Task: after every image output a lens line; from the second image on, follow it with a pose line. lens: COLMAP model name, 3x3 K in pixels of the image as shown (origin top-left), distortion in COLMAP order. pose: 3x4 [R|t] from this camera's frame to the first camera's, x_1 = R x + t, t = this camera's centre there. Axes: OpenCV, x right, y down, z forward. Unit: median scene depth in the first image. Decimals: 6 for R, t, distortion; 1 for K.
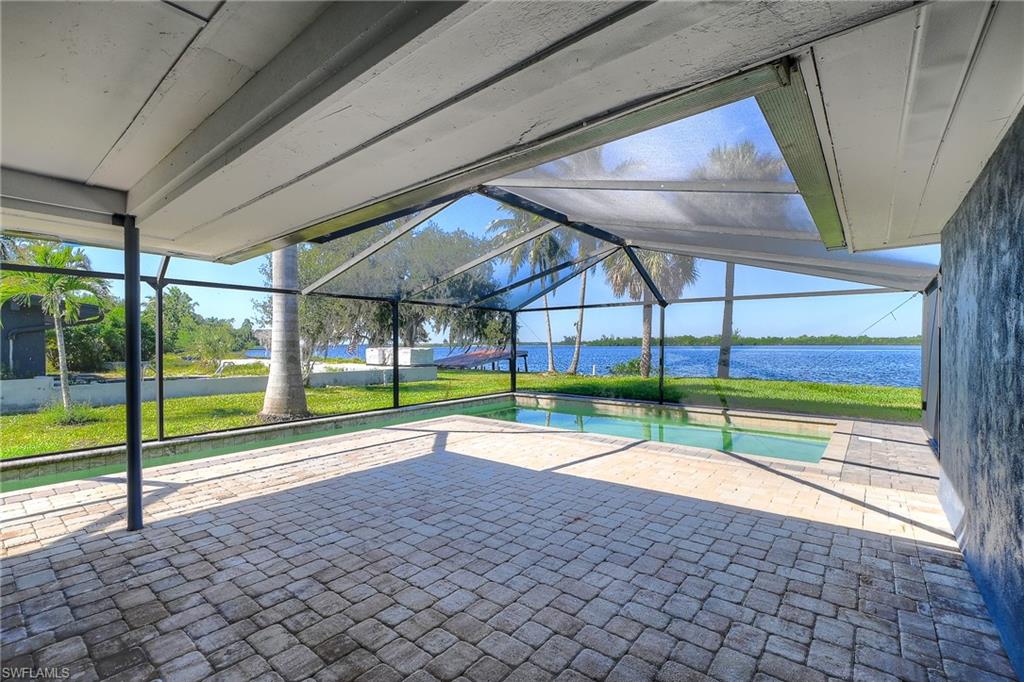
lens RADIAL K [[447.4, 0, 510.9], [0, 447.4, 345.6], [0, 0, 1]] dist [0.003519, -0.003177]
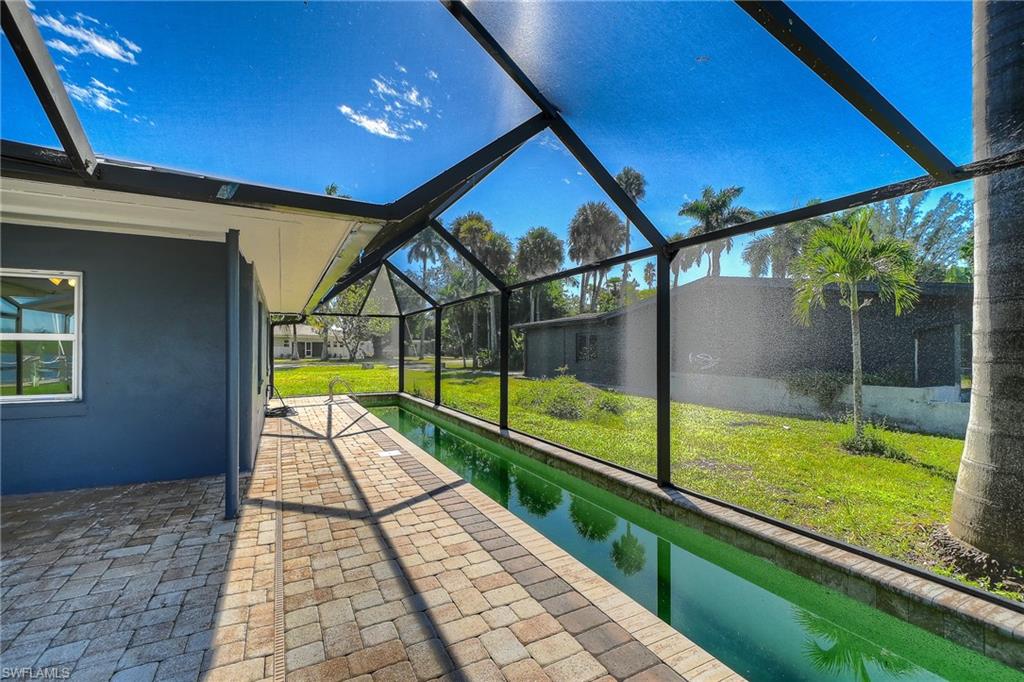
lens RADIAL K [[447.4, 0, 507.5], [0, 447.4, 343.3], [0, 0, 1]] dist [0.003519, -0.003177]
pose [[-0.409063, -0.007053, -0.912479, -0.139984], [-0.000441, 0.999972, -0.007531, 0.005801], [0.912506, -0.002678, -0.409054, 2.048267]]
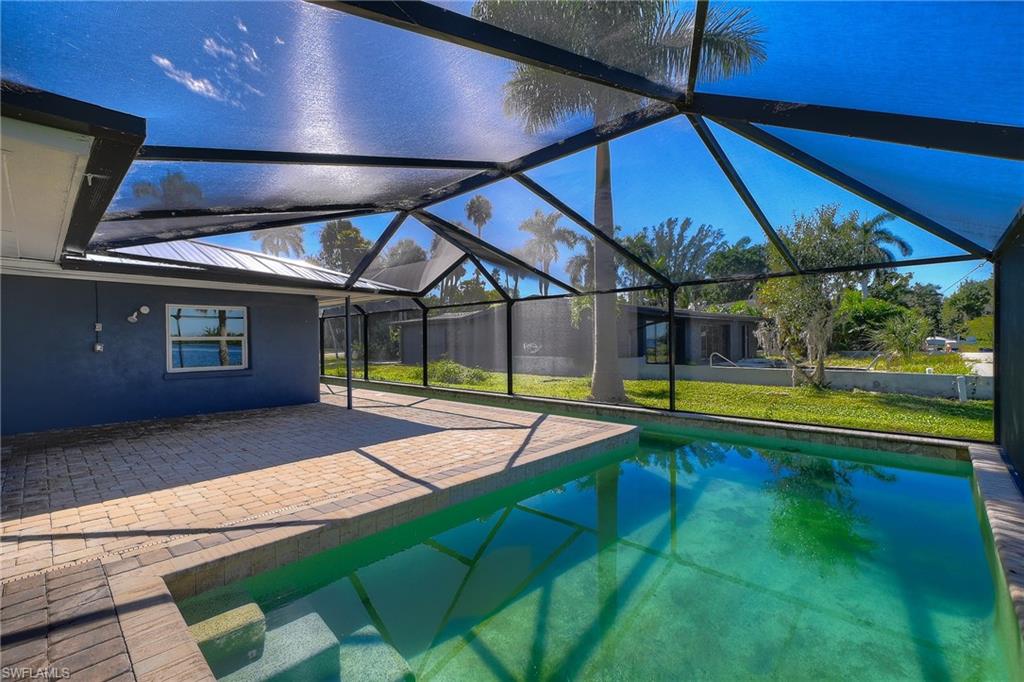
lens RADIAL K [[447.4, 0, 510.2], [0, 447.4, 340.7], [0, 0, 1]] dist [0.003519, -0.003177]
pose [[-0.077659, 0.006191, -0.996961, 1.687513], [0.009310, 0.999942, 0.005484, -0.005494], [0.996936, -0.008856, -0.077712, 2.184792]]
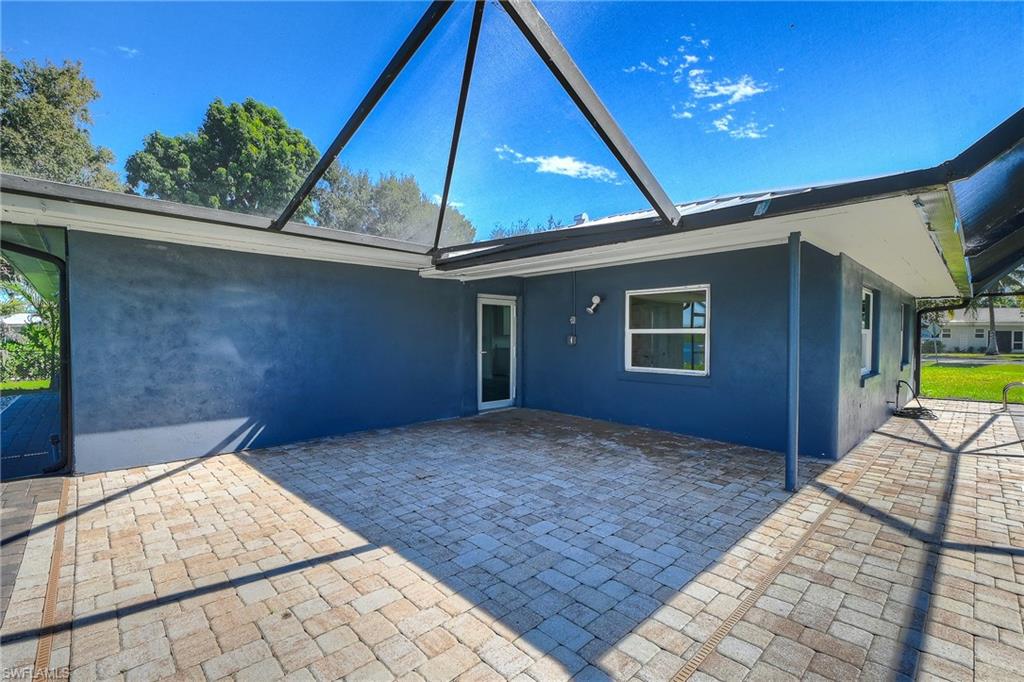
lens RADIAL K [[447.4, 0, 516.2], [0, 447.4, 343.7], [0, 0, 1]] dist [0.003519, -0.003177]
pose [[-0.992820, -0.004344, 0.119542, -0.261337], [-0.002316, 0.999851, 0.017100, 0.001705], [-0.119598, 0.016700, -0.992682, 2.283112]]
